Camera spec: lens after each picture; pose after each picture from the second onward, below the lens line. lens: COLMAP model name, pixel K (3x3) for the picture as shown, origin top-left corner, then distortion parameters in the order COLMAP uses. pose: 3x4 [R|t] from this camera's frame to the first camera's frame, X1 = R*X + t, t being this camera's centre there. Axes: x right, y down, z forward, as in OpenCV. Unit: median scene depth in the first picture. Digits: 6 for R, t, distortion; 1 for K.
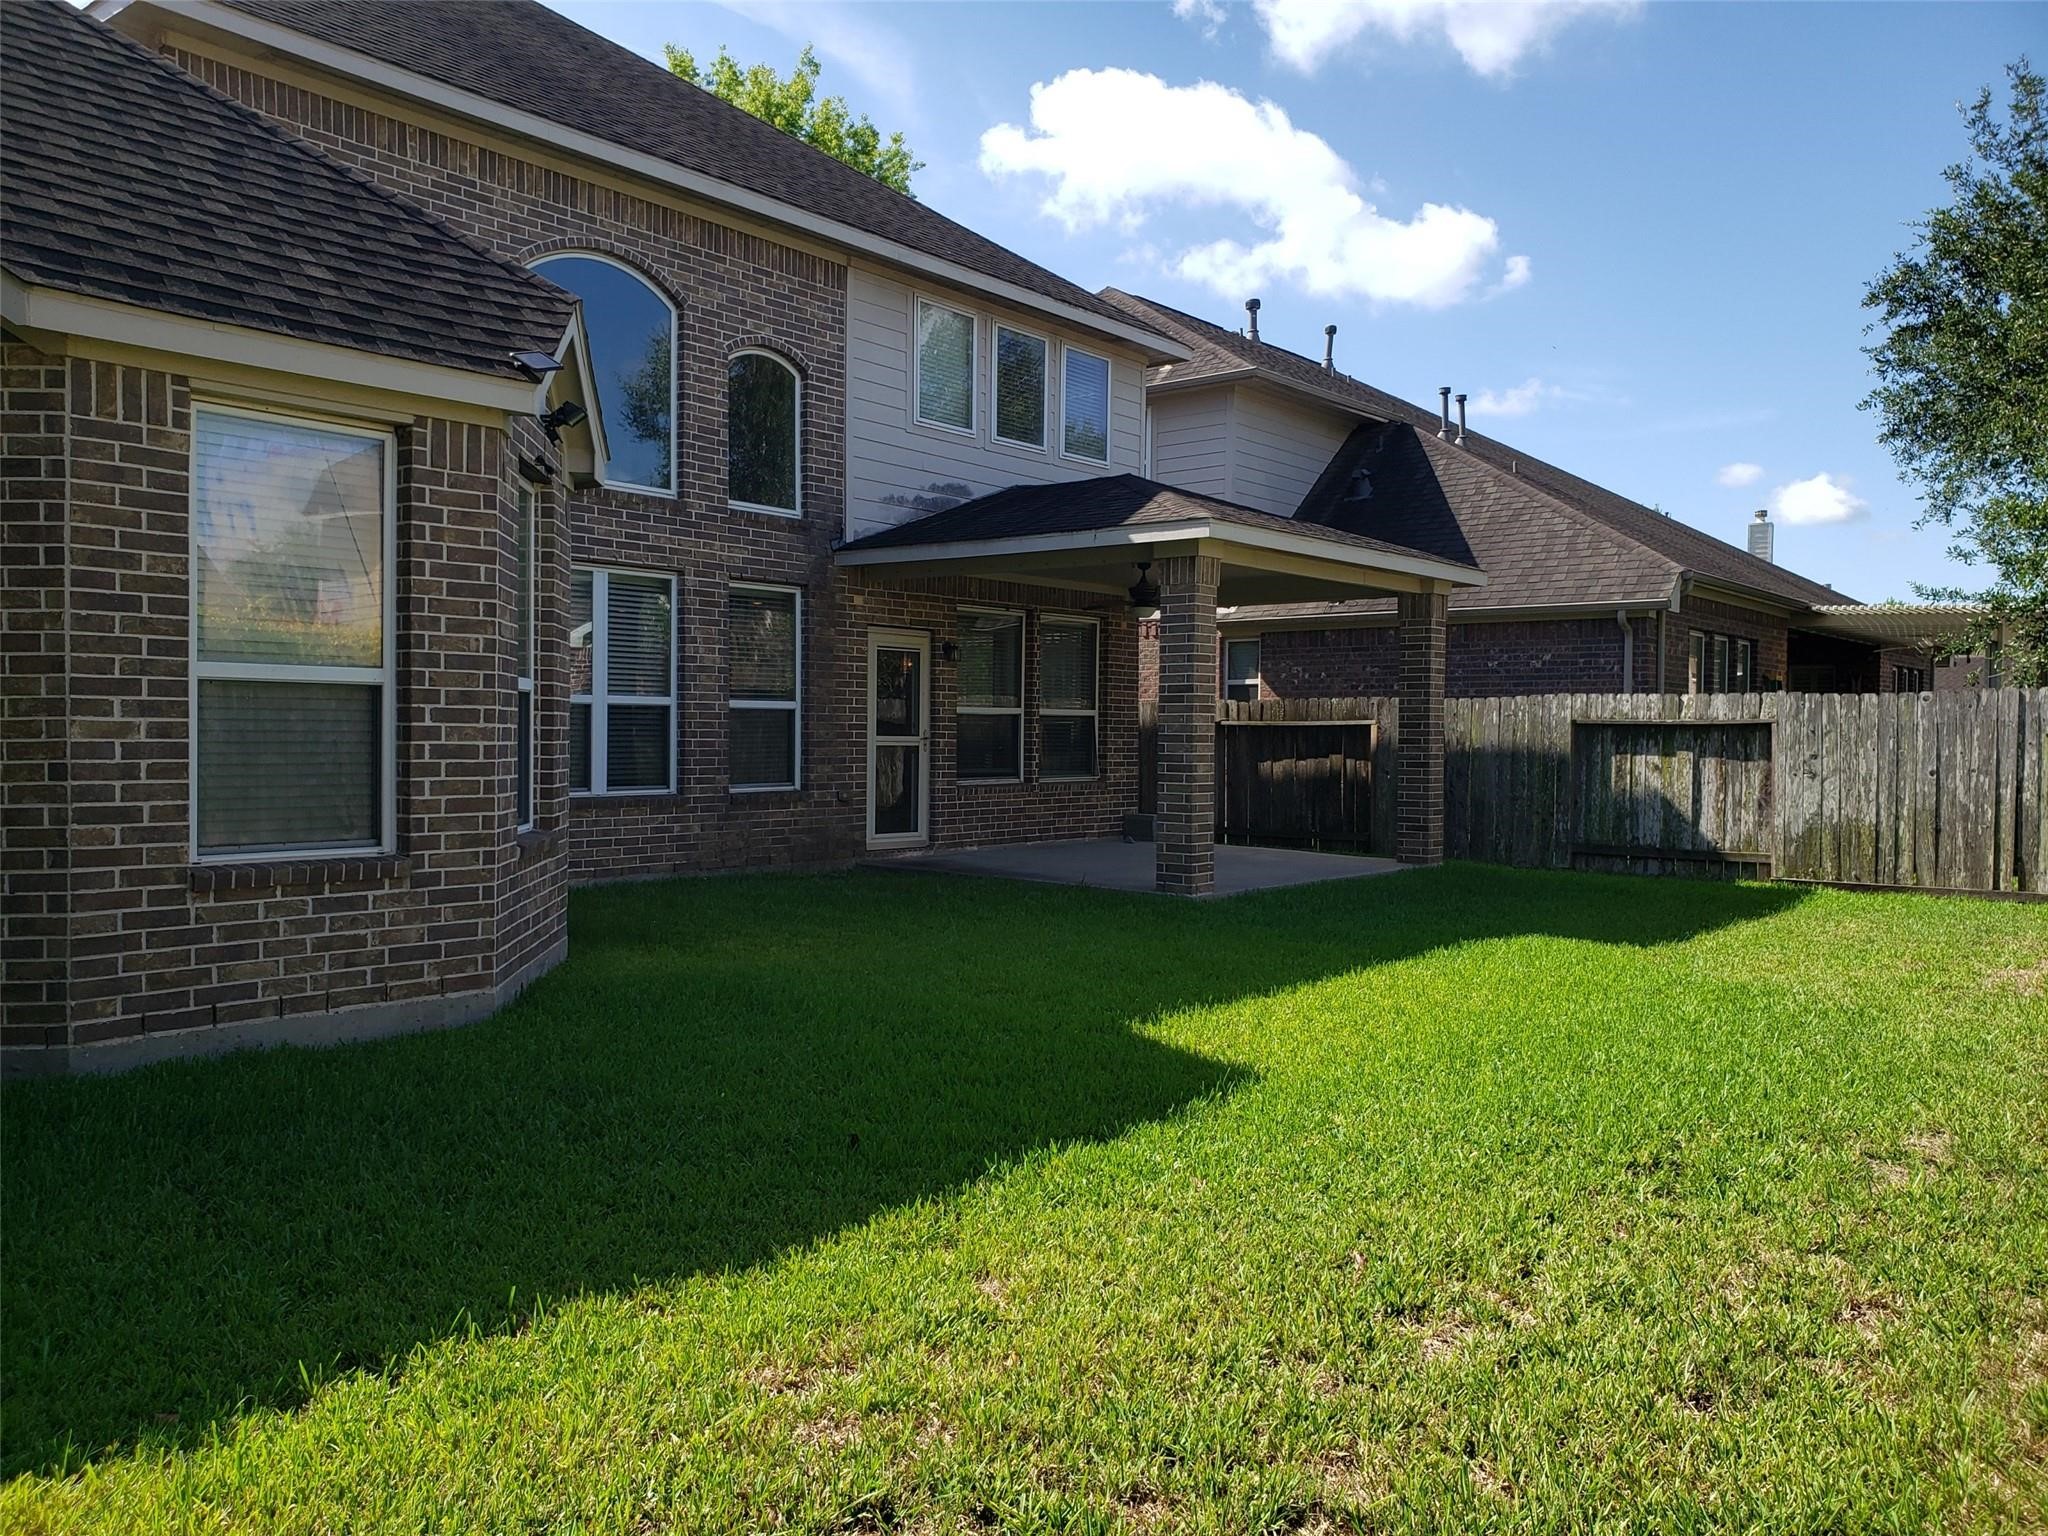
lens RADIAL K [[1598.3, 0, 1021.9], [0, 1598.3, 769.3], [0, 0, 1]] dist [0.063019, -0.081552]
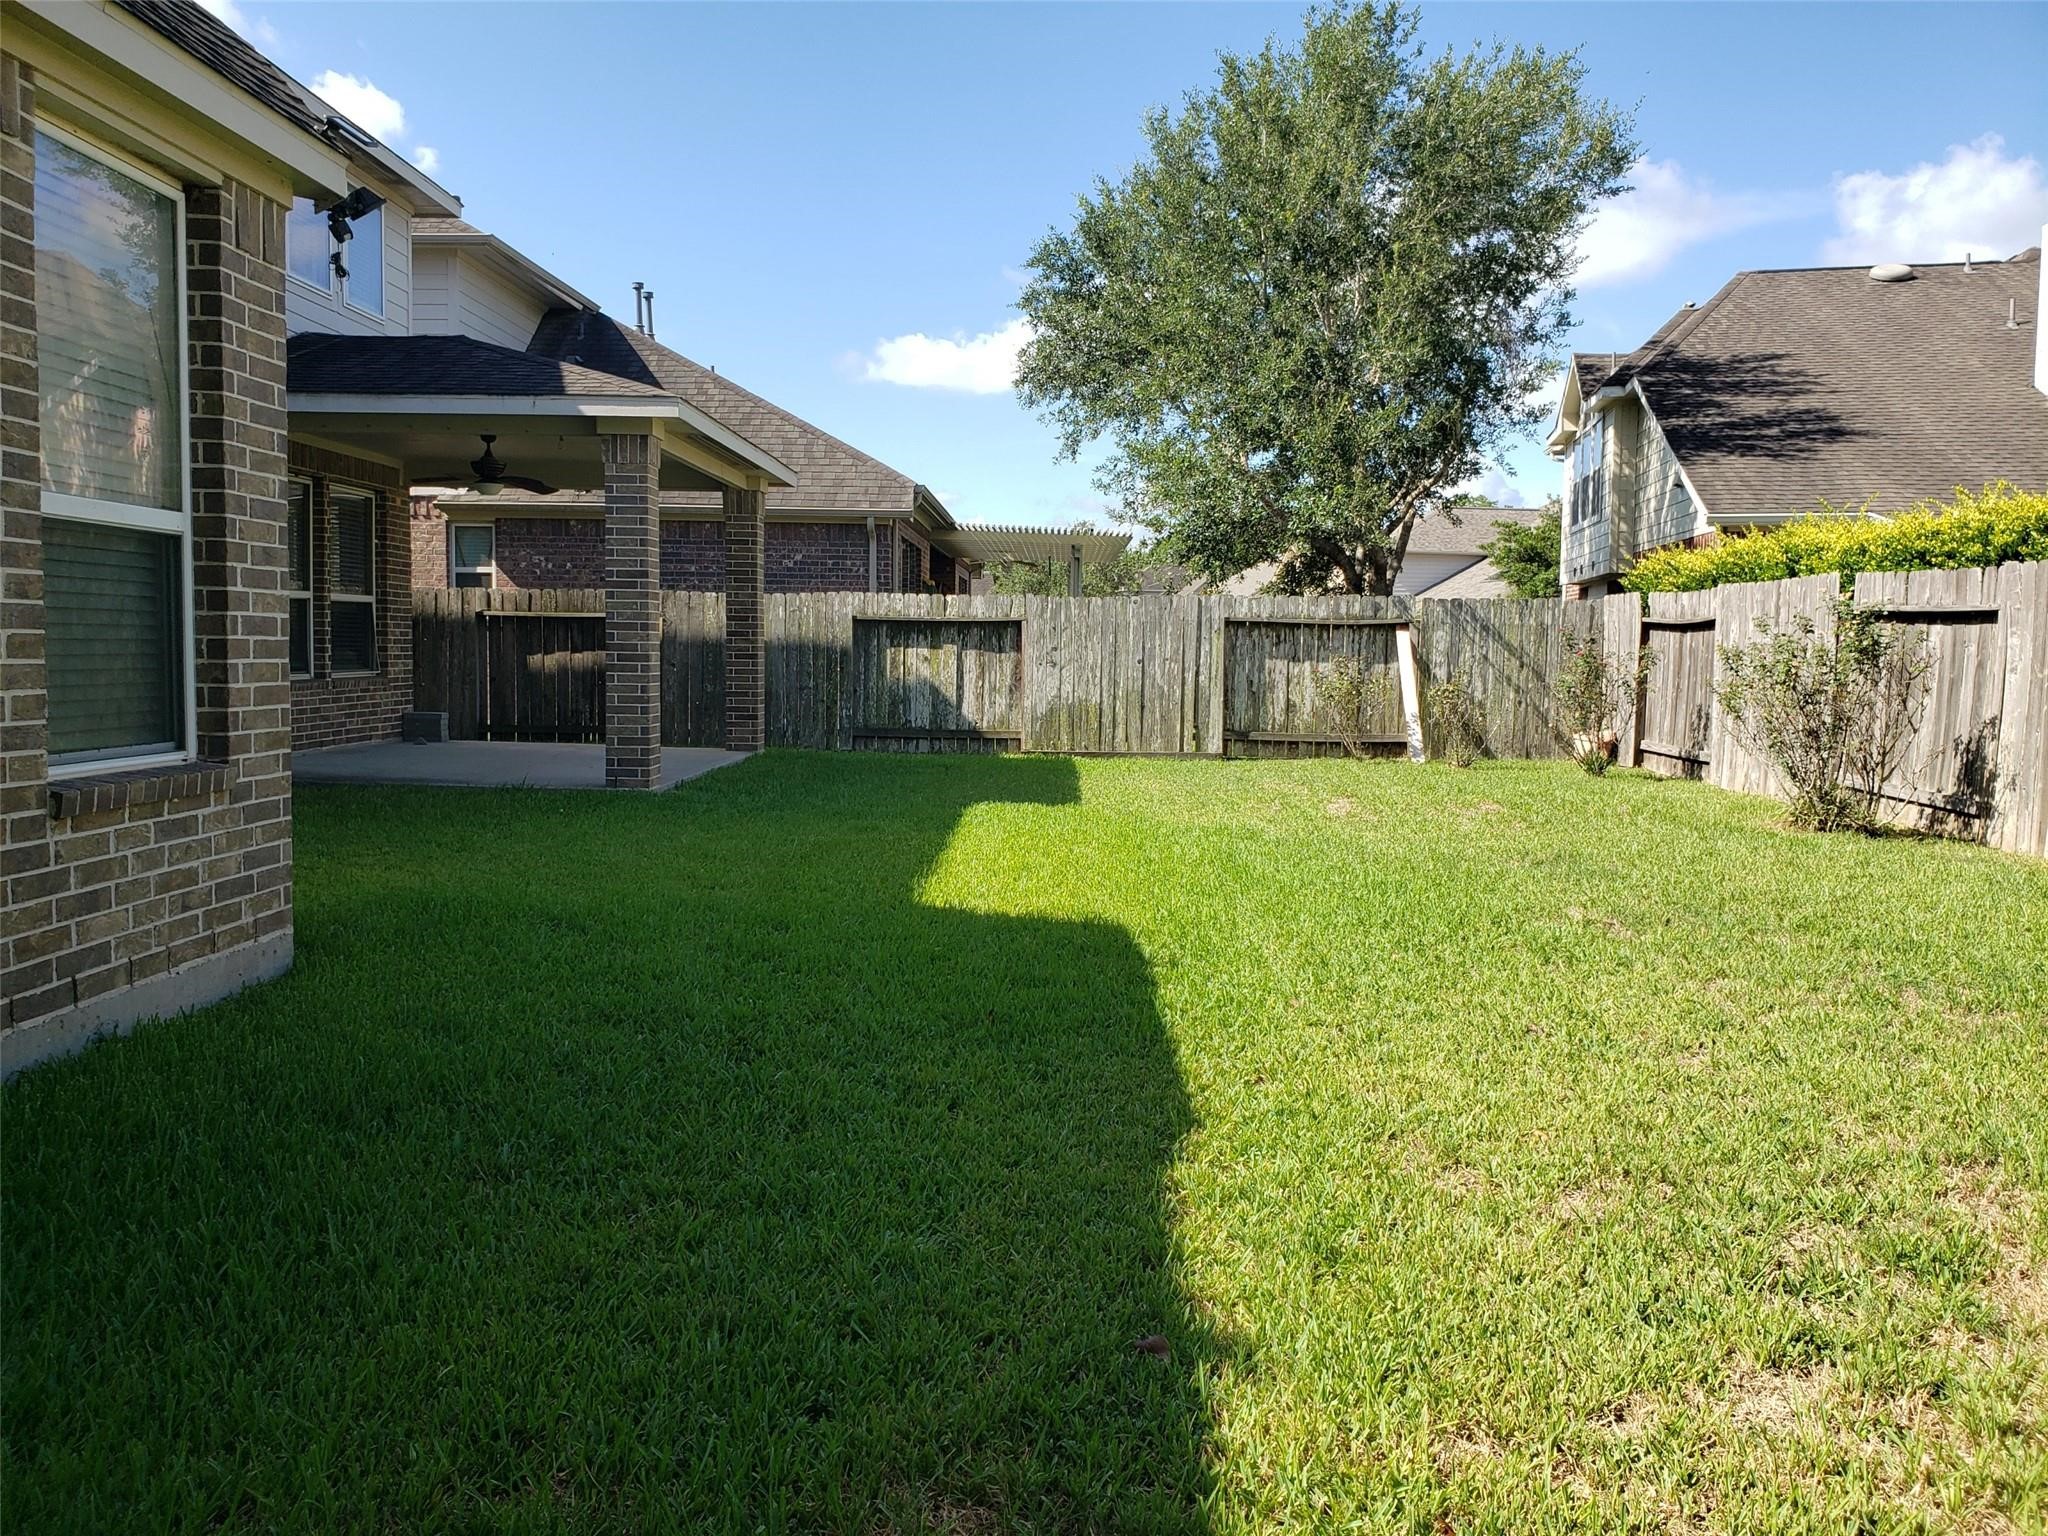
lens RADIAL K [[1598.3, 0, 1031.5], [0, 1598.3, 779.0], [0, 0, 1]] dist [0.063019, -0.081552]
pose [[0.770329, -0.051027, 0.635601, -0.274066], [0.008681, 0.997540, 0.069563, 0.005752], [-0.637587, -0.048069, 0.768877, 0.081671]]
